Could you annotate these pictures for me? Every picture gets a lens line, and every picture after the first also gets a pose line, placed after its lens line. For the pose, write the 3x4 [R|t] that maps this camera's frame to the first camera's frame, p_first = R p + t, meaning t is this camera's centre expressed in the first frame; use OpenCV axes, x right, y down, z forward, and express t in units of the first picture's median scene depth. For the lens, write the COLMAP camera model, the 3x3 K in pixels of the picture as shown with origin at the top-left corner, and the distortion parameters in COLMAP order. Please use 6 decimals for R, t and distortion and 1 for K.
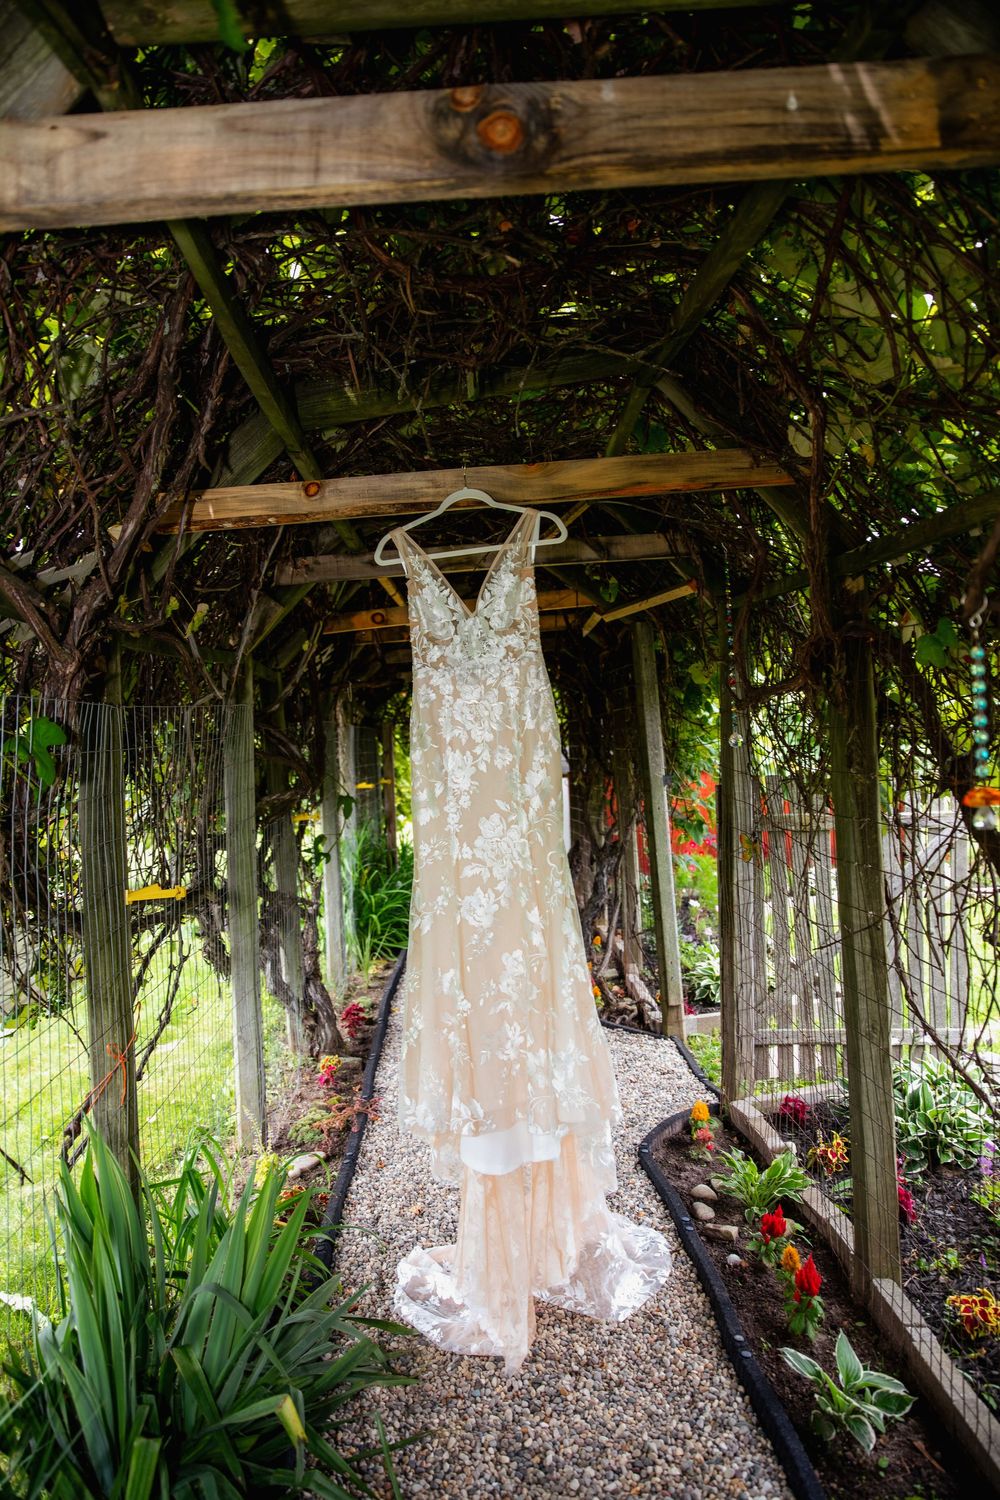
lens RADIAL K [[1056.4, 0, 499.4], [0, 1056.4, 747.4], [0, 0, 1]] dist [-0.001263, -0.000194]
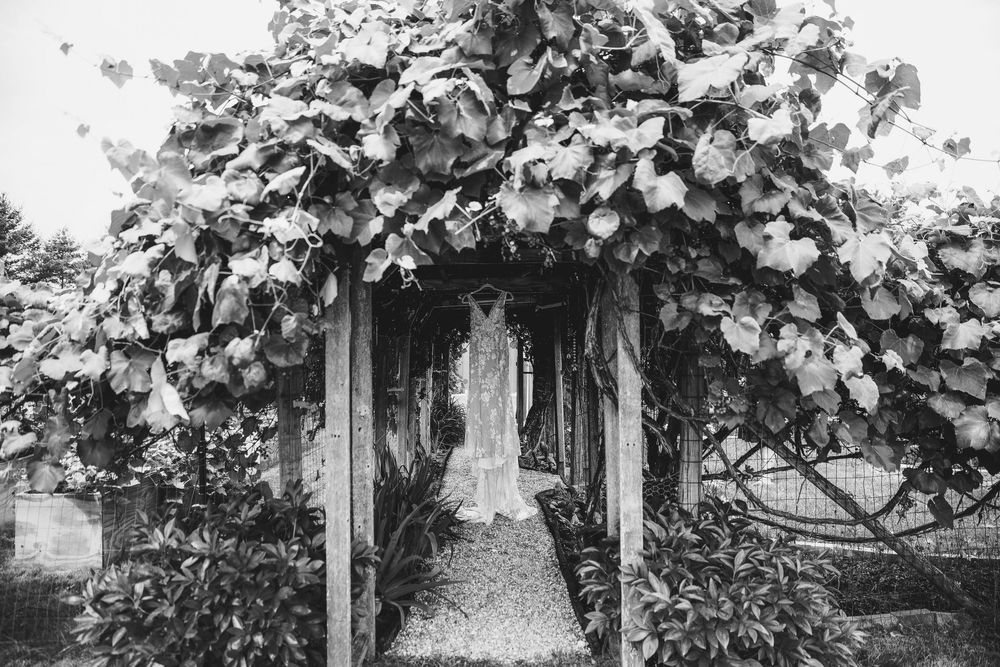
lens RADIAL K [[704.2, 0, 500.2], [0, 704.2, 335.6], [0, 0, 1]] dist [-0.001263, -0.000194]
pose [[0.998712, 0.049767, -0.009864, 0.046888], [-0.050088, 0.998113, -0.035515, 0.023678], [0.008078, 0.035964, 0.999320, -1.488636]]
